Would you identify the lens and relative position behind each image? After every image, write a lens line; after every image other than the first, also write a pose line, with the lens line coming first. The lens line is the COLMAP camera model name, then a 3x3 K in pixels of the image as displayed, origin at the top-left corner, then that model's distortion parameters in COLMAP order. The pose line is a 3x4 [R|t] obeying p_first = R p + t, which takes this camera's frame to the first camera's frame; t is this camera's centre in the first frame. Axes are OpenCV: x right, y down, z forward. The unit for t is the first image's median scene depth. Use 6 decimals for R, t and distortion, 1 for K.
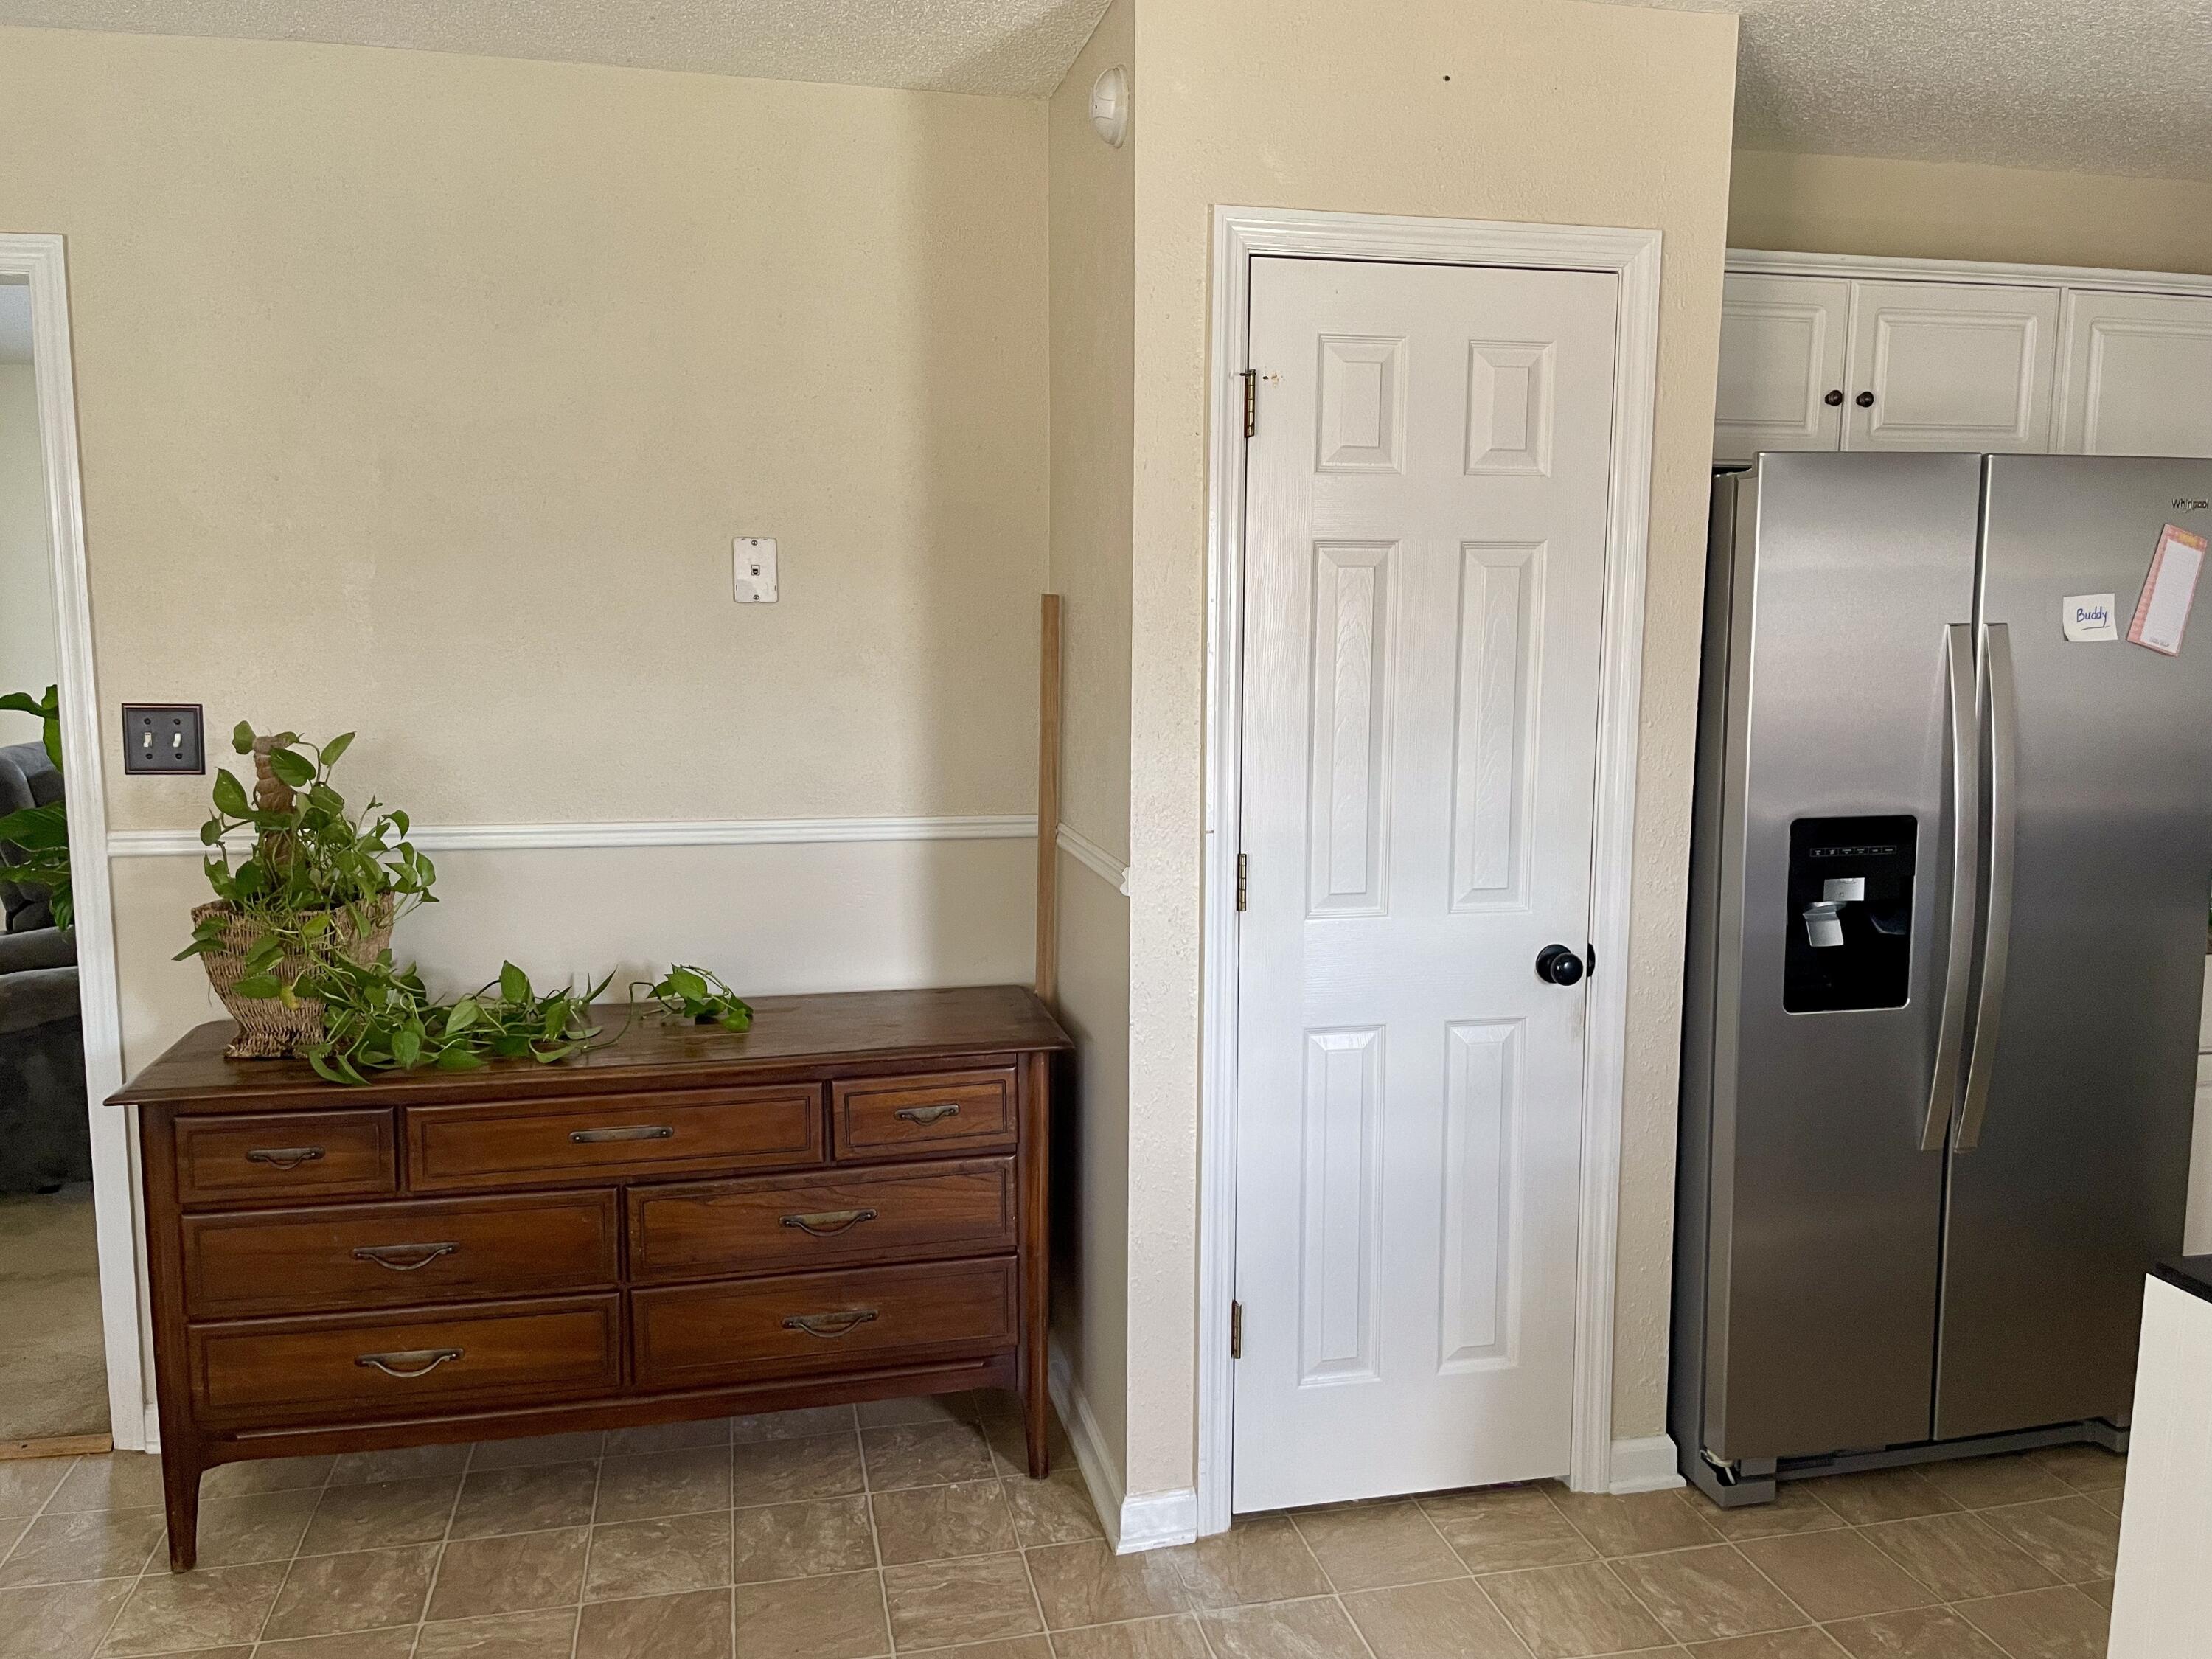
lens RADIAL K [[1673.0, 0, 1105.8], [0, 1673.0, 814.8], [0, 0, 1]] dist [0.128741, -0.190262]
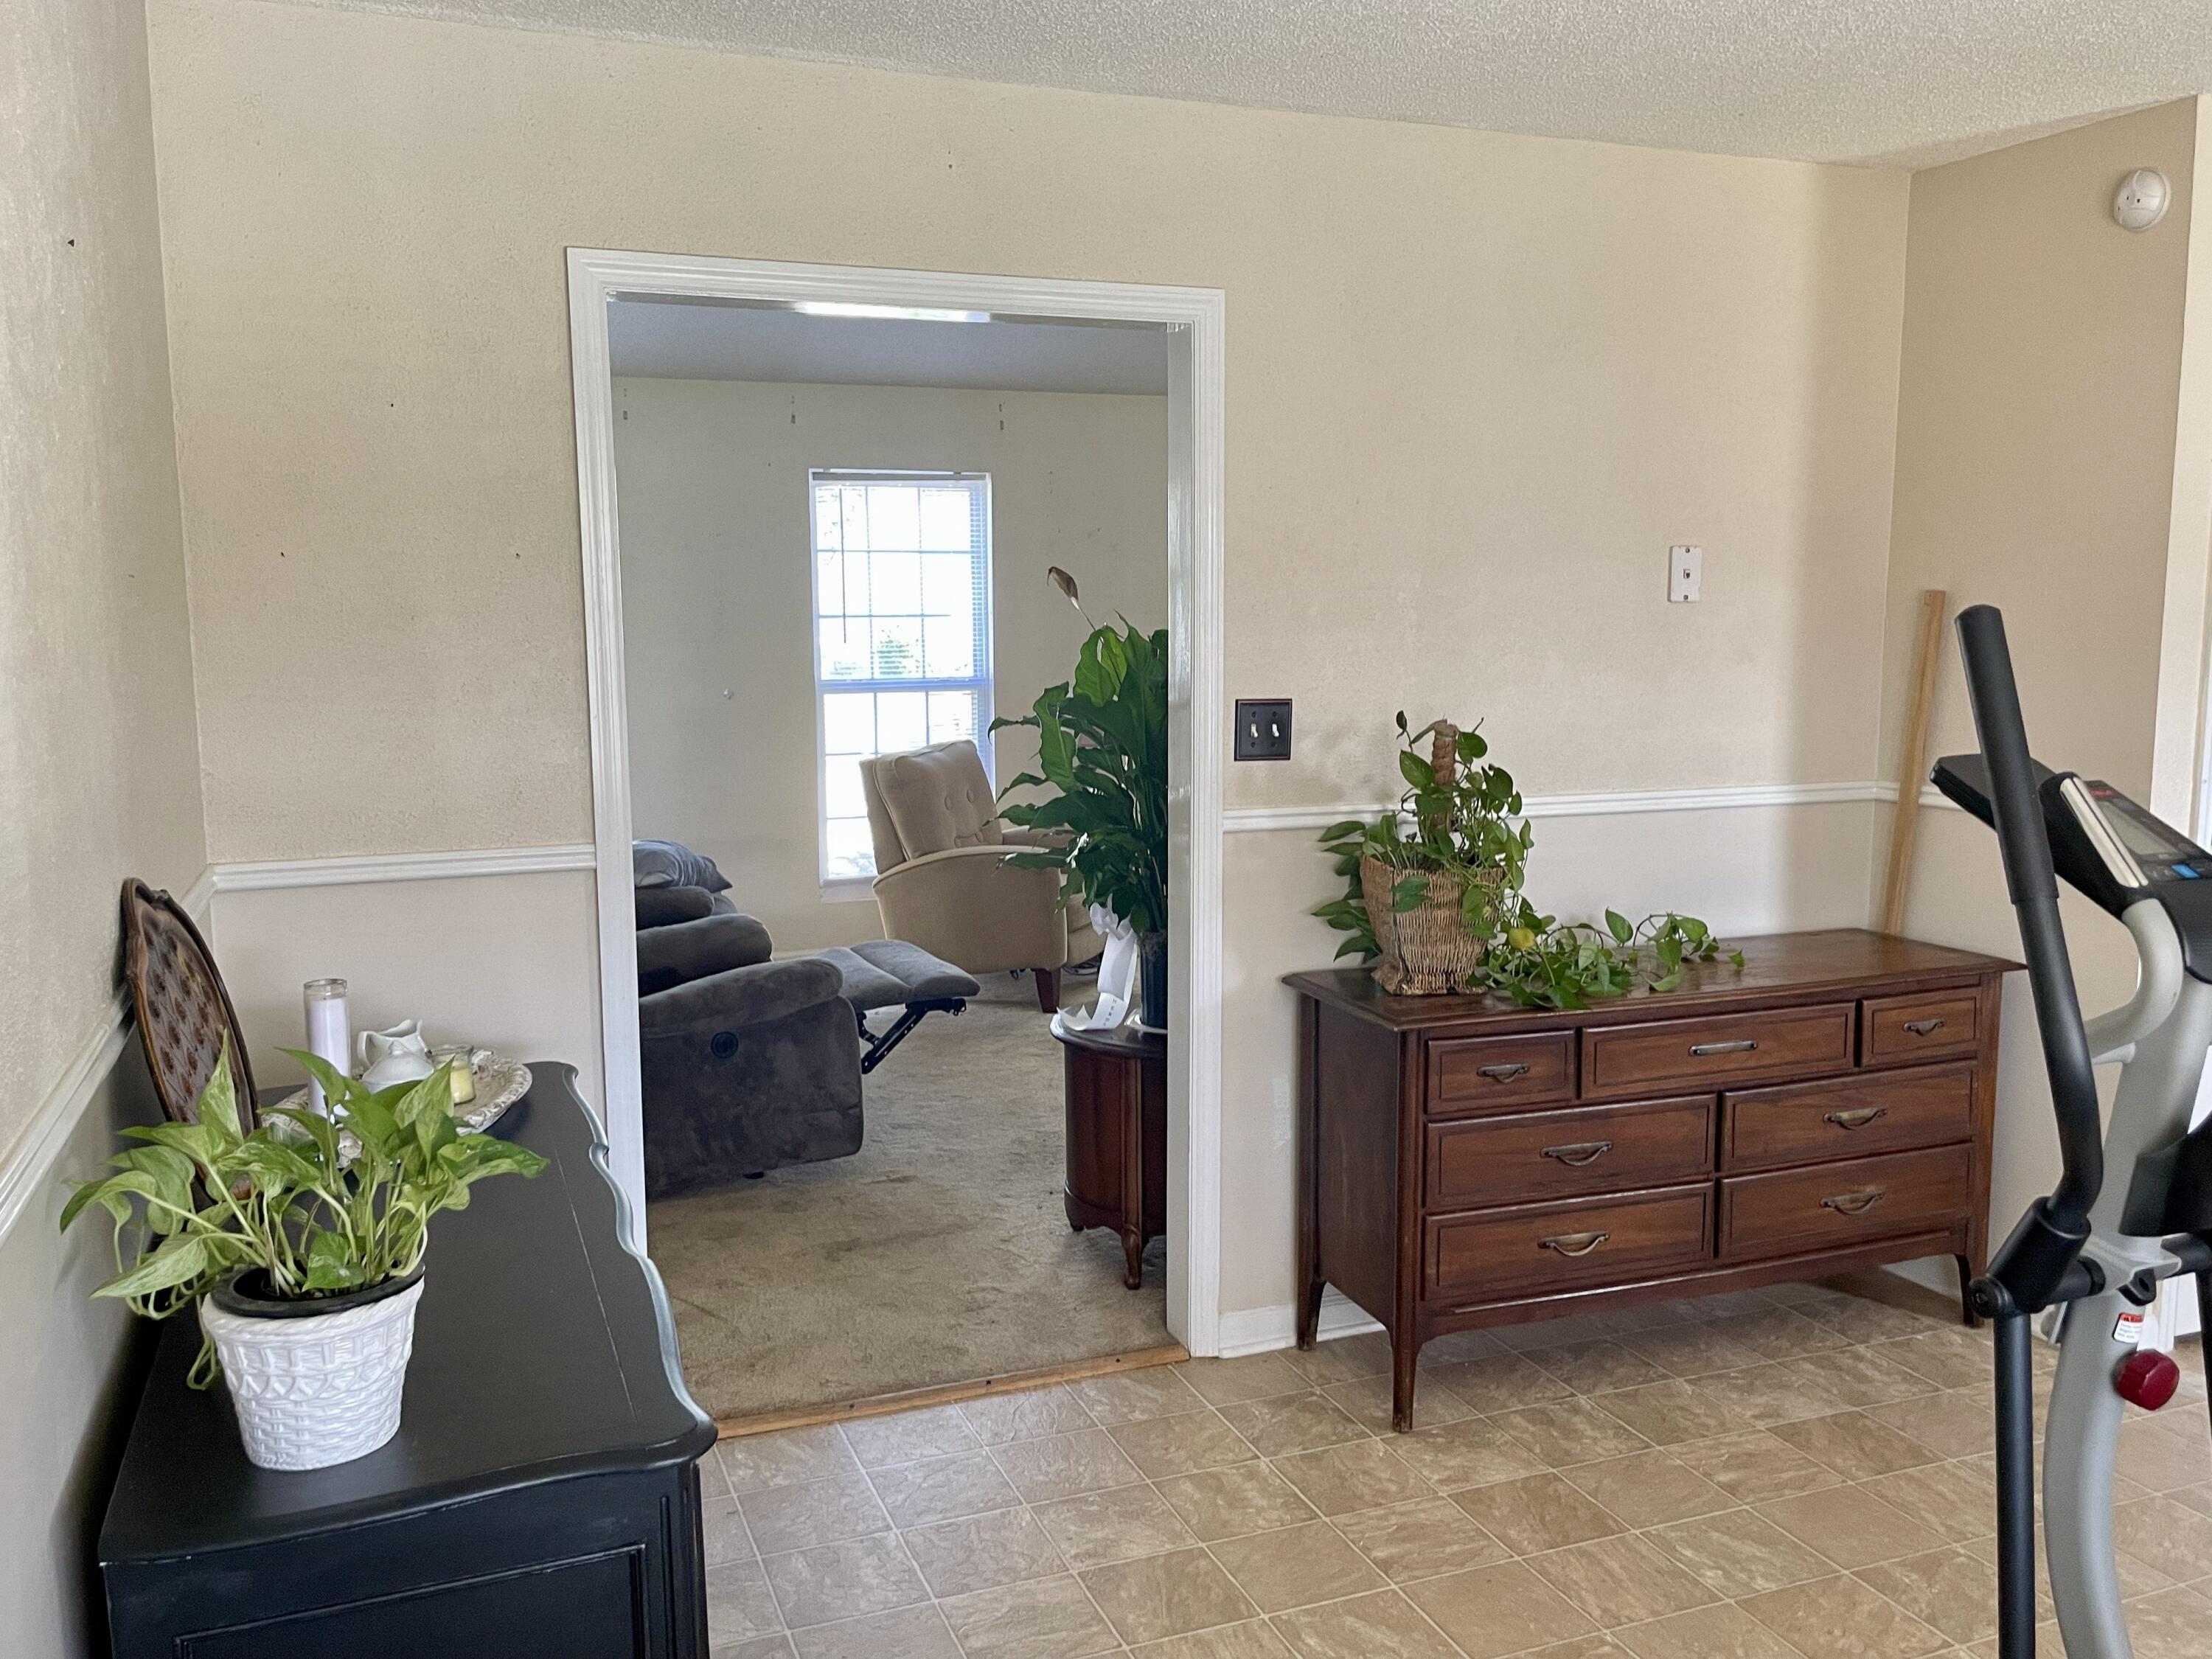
lens RADIAL K [[1805.3, 0, 1113.8], [0, 1805.3, 840.6], [0, 0, 1]] dist [0.092094, -0.130950]
pose [[0.988234, -0.030184, 0.149943, -0.870762], [0.029290, 0.999538, 0.008166, 0.018553], [-0.150120, -0.003678, 0.988661, -0.200466]]
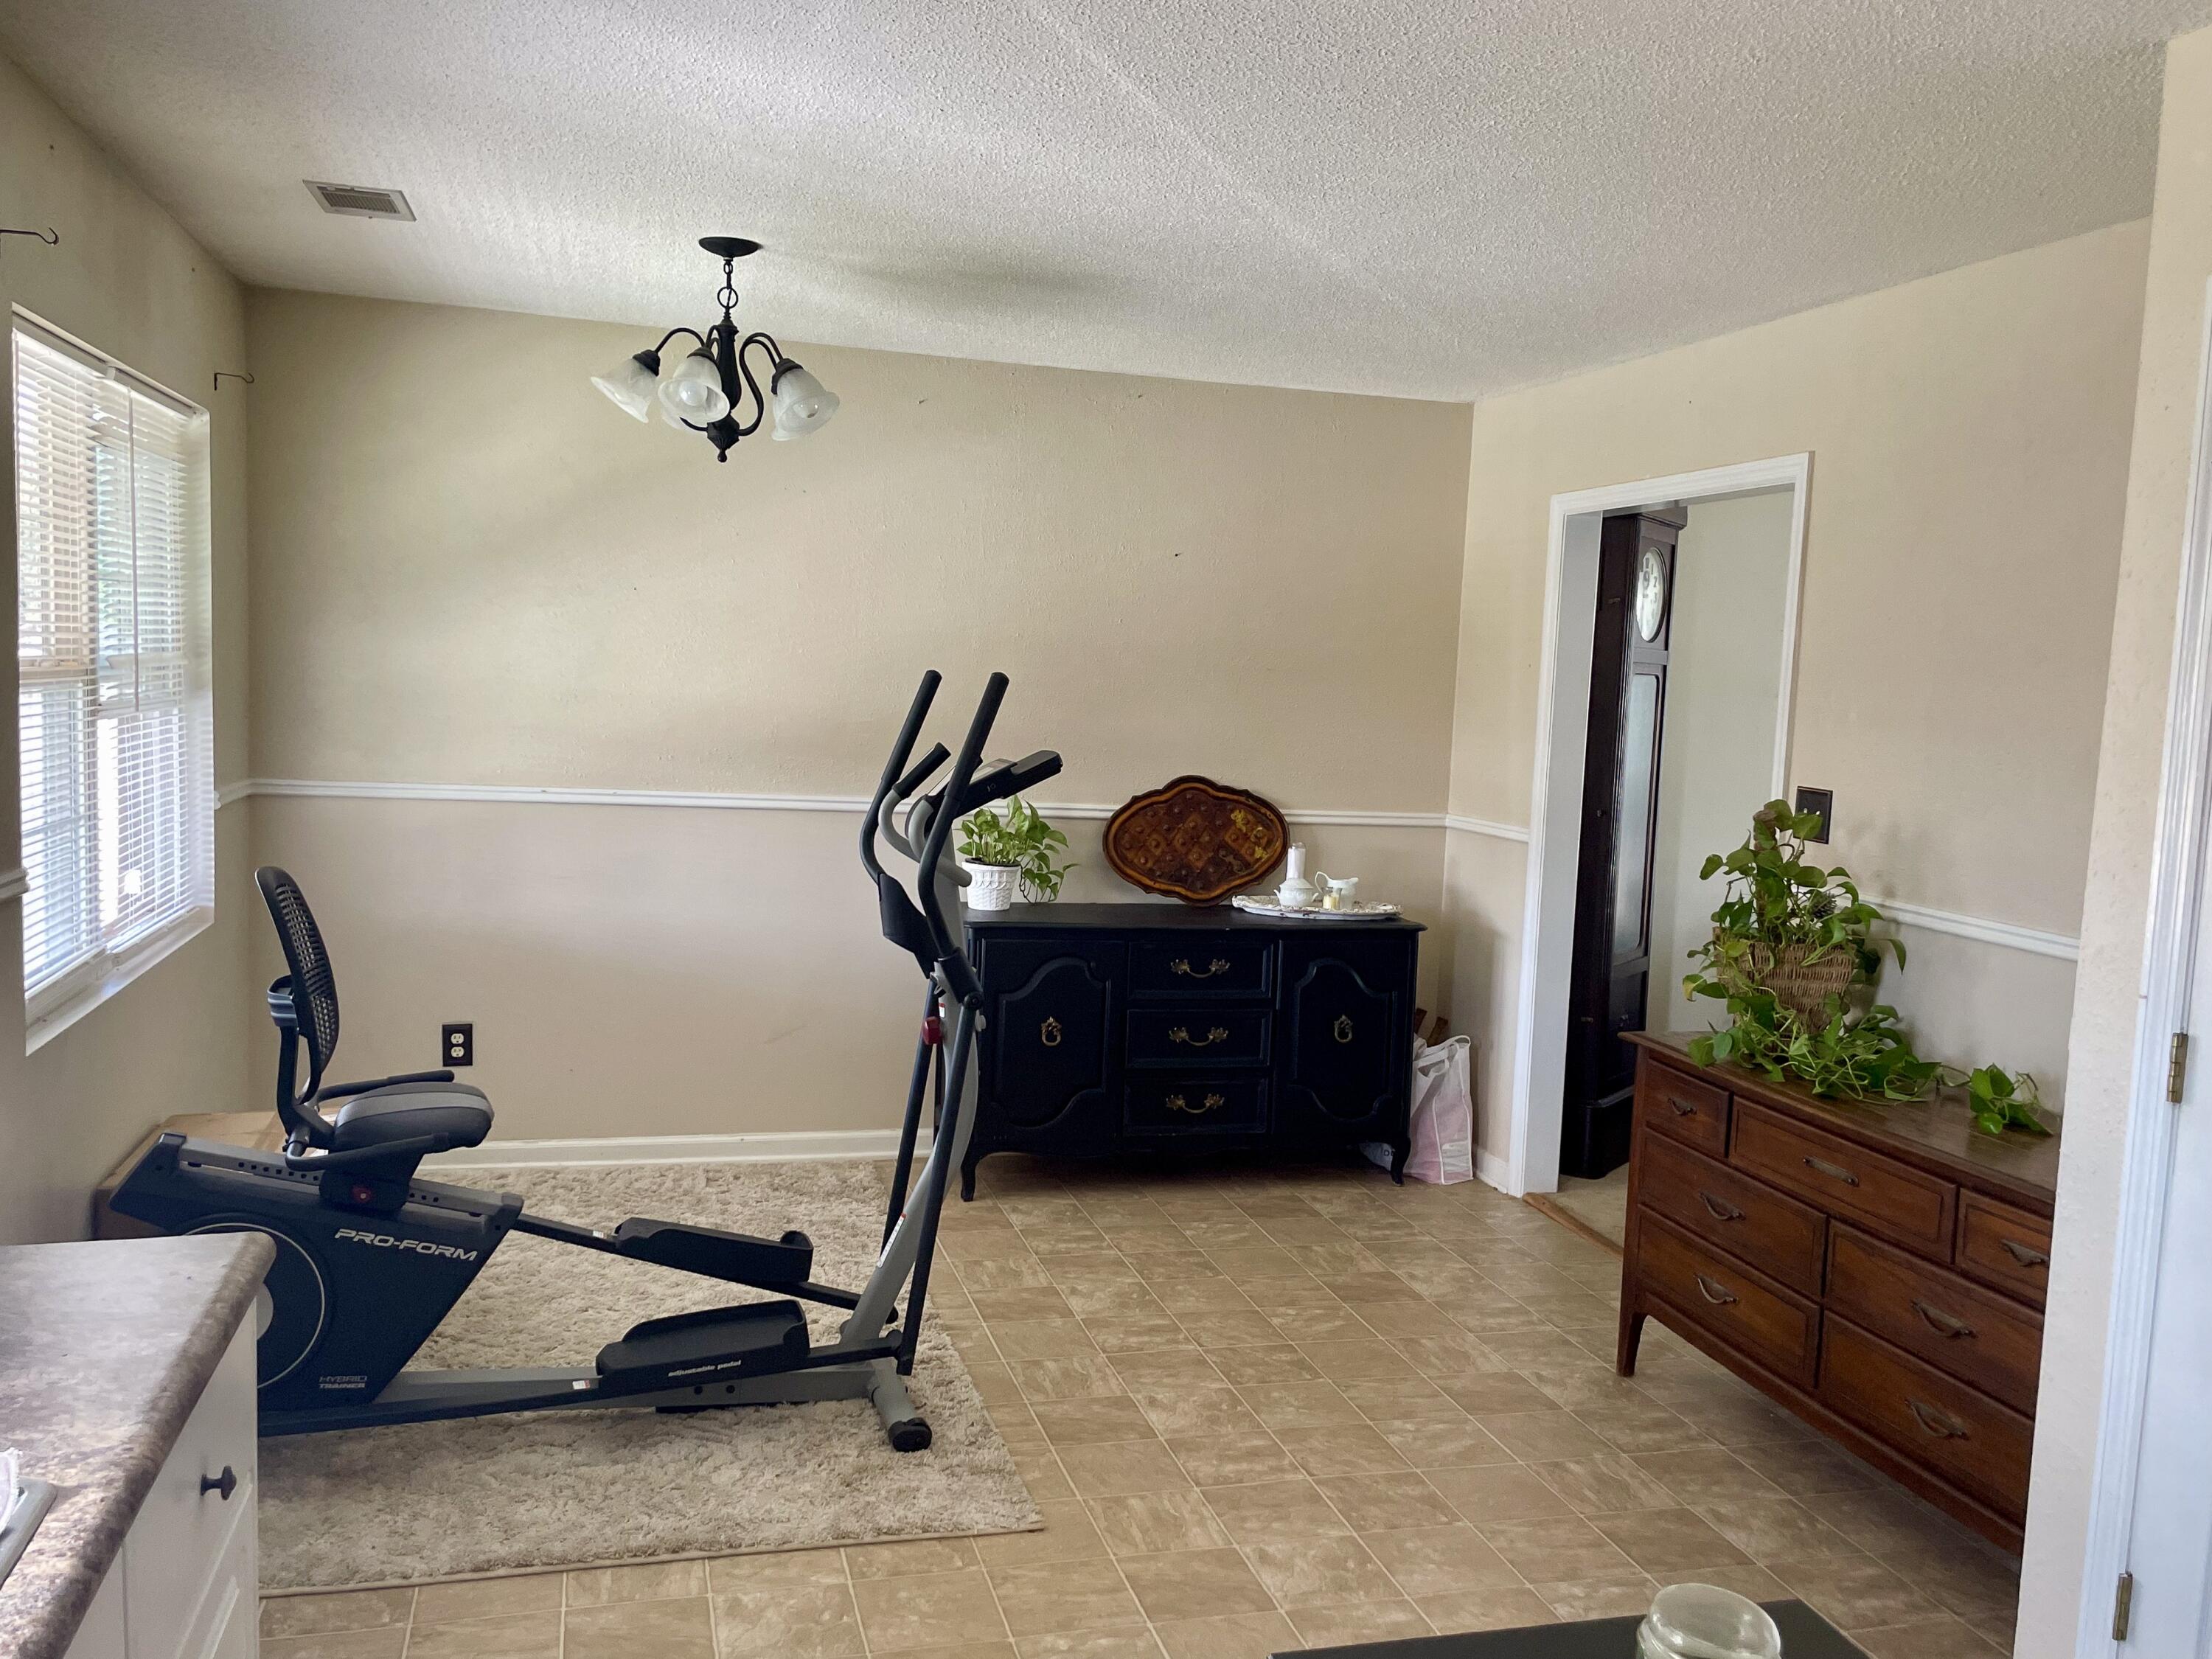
lens RADIAL K [[1805.3, 0, 1113.8], [0, 1805.3, 840.6], [0, 0, 1]] dist [0.092094, -0.130950]
pose [[0.045344, 0.088580, -0.995036, 0.887059], [-0.167736, 0.982595, 0.079829, -0.049018], [0.984789, 0.163283, 0.059413, 0.392903]]
